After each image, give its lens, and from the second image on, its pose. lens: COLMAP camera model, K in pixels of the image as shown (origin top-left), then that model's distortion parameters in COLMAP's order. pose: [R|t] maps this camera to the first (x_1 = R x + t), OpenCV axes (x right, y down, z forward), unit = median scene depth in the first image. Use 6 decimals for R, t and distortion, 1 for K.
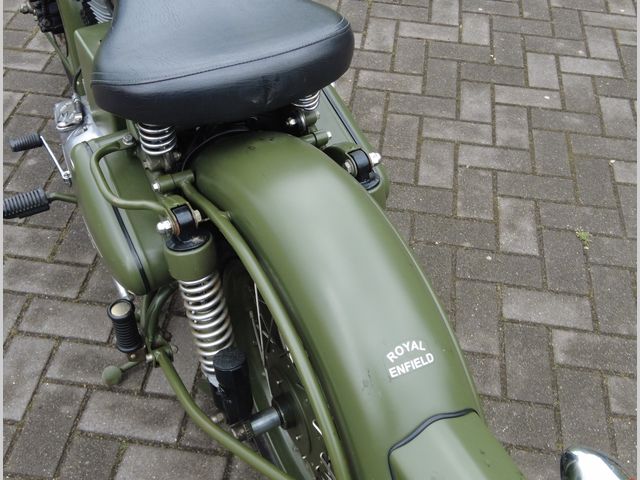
lens RADIAL K [[775.0, 0, 320.0], [0, 775.0, 240.0], [0, 0, 1]] dist [-0.009908, -0.047536]
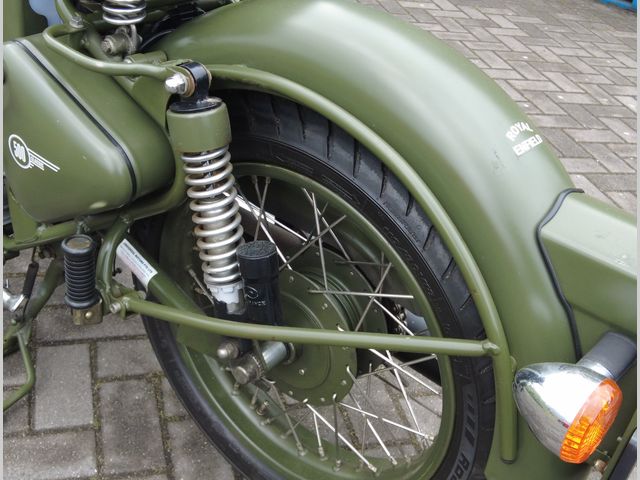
lens RADIAL K [[775.0, 0, 320.0], [0, 775.0, 240.0], [0, 0, 1]] dist [-0.009908, -0.047536]
pose [[0.908926, -0.136764, 0.393889, -0.339041], [0.204391, 0.969534, -0.135010, 0.239231], [-0.363425, 0.203222, 0.909188, 0.183637]]
